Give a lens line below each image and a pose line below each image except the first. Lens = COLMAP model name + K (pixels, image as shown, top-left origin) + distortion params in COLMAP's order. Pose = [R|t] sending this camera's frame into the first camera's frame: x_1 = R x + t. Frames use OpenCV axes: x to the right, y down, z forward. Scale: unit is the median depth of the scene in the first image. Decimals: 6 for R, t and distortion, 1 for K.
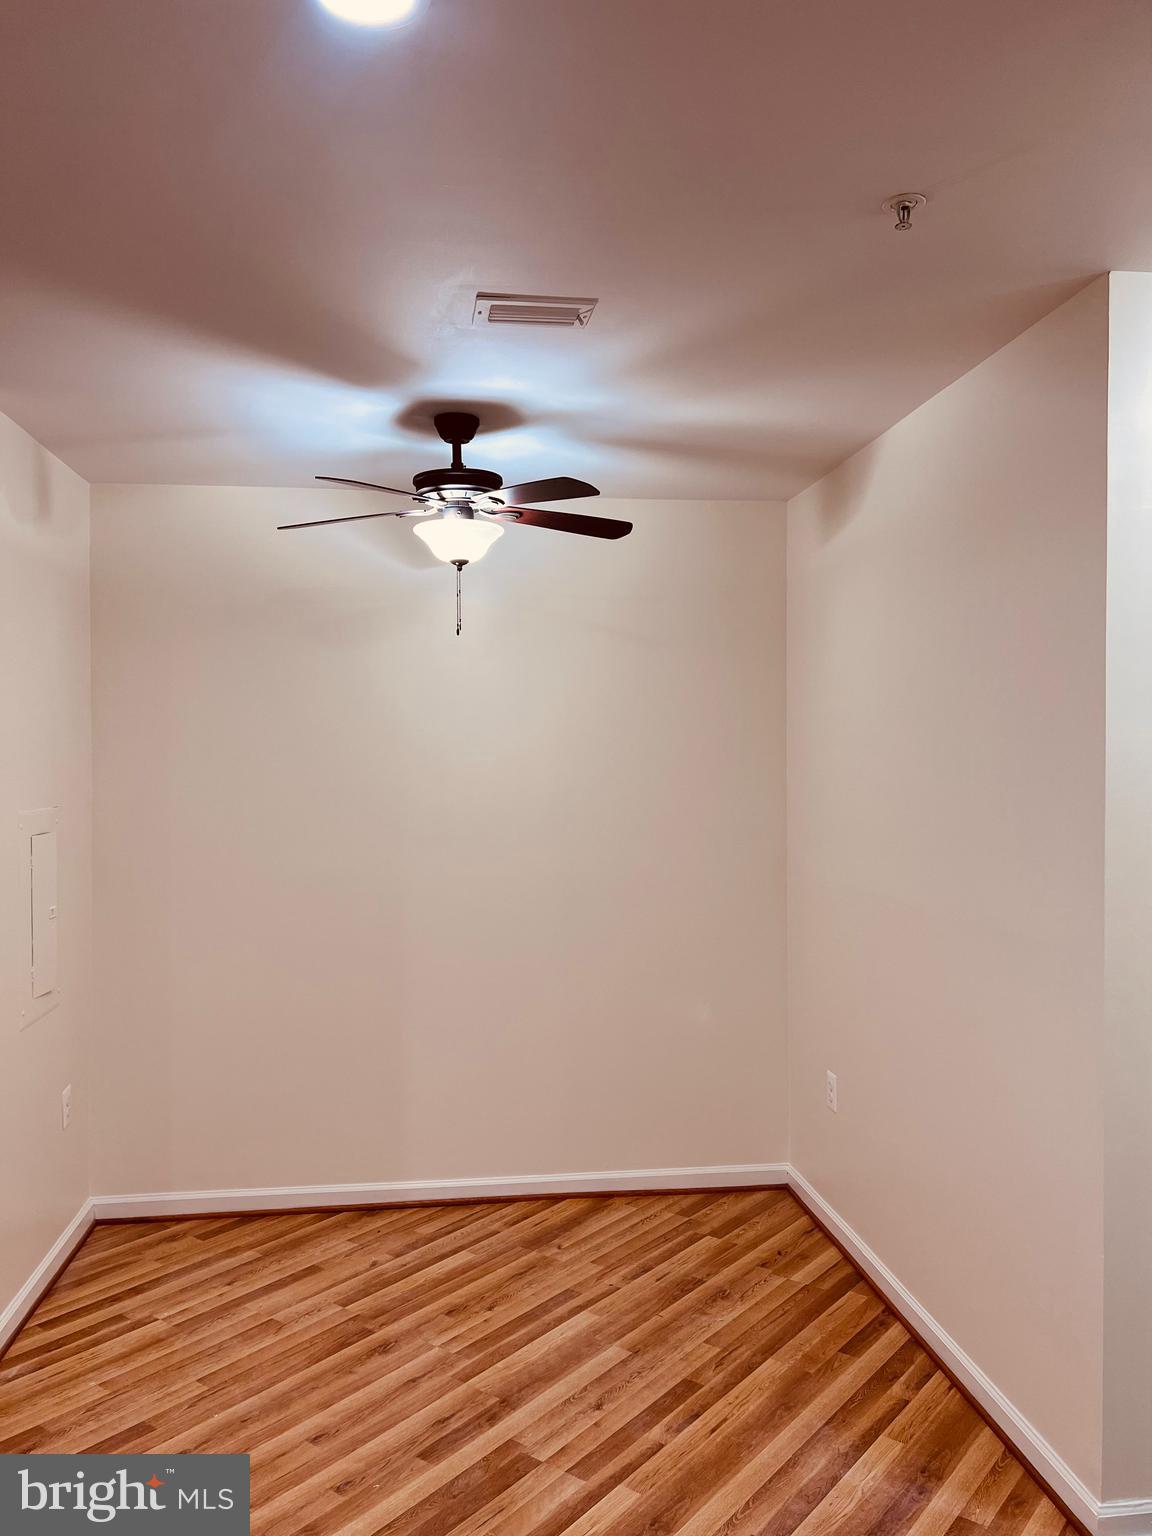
lens RADIAL K [[1160.8, 0, 582.8], [0, 1160.8, 769.8], [0, 0, 1]] dist [0.028811, -0.020348]
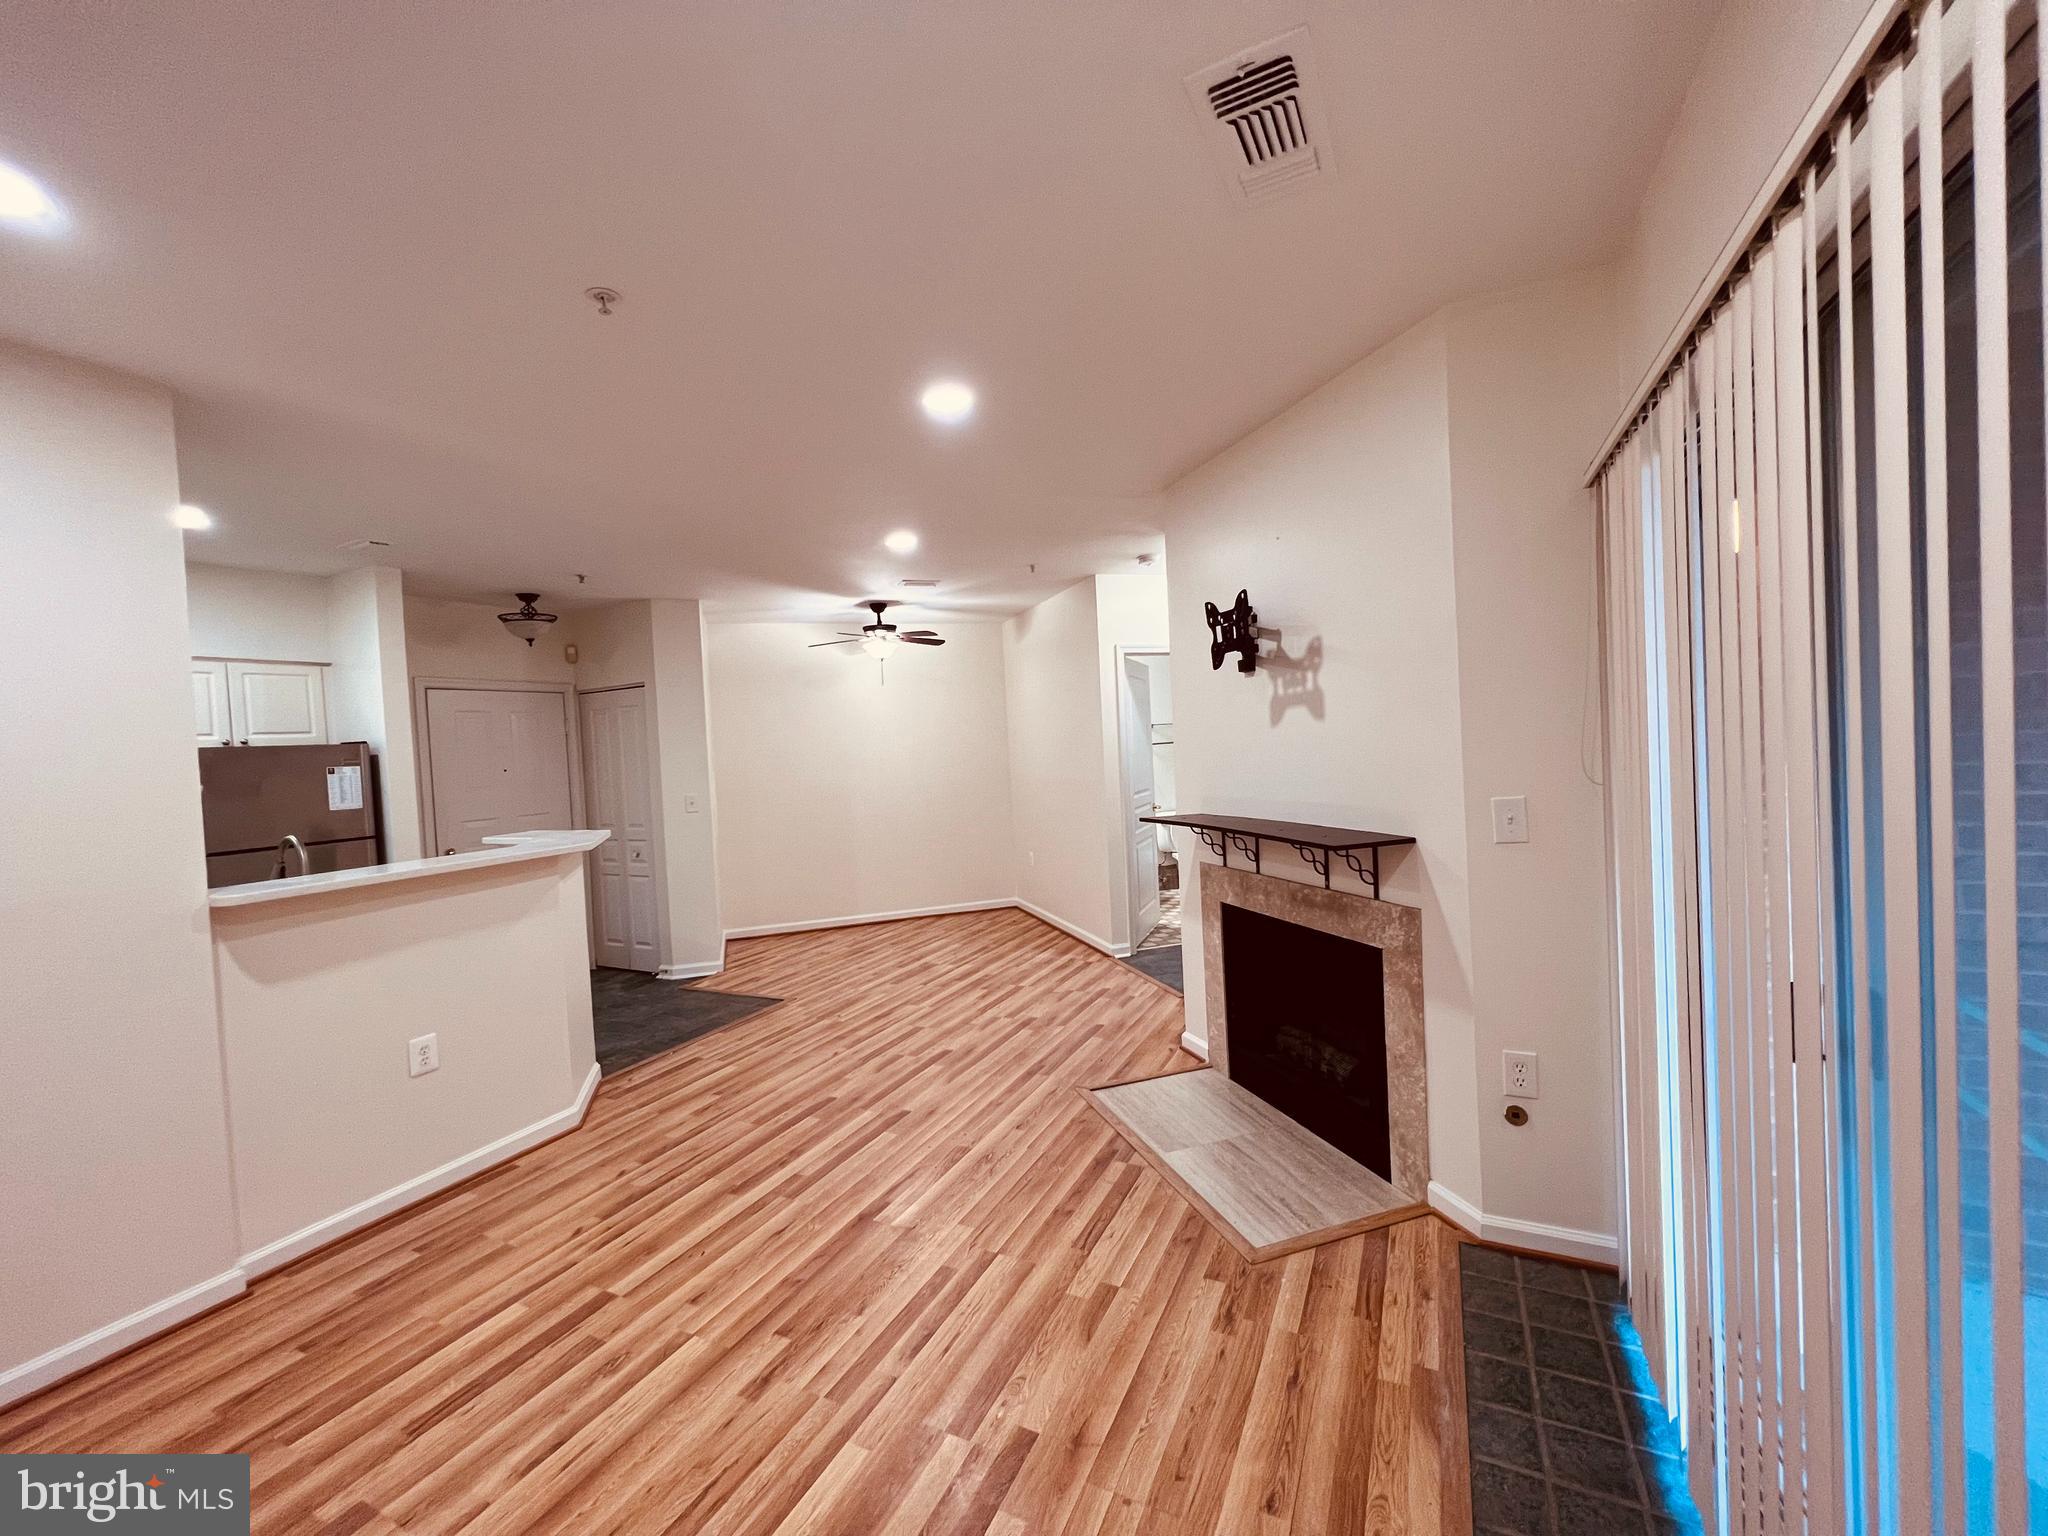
lens RADIAL K [[819.8, 0, 1019.0], [0, 819.8, 764.5], [0, 0, 1]] dist [-0.000875, 0.000044]
pose [[0.981868, -0.056828, 0.180847, -0.152745], [0.052233, 0.998182, 0.030071, 0.023029], [-0.182227, -0.020080, 0.983051, -0.909023]]
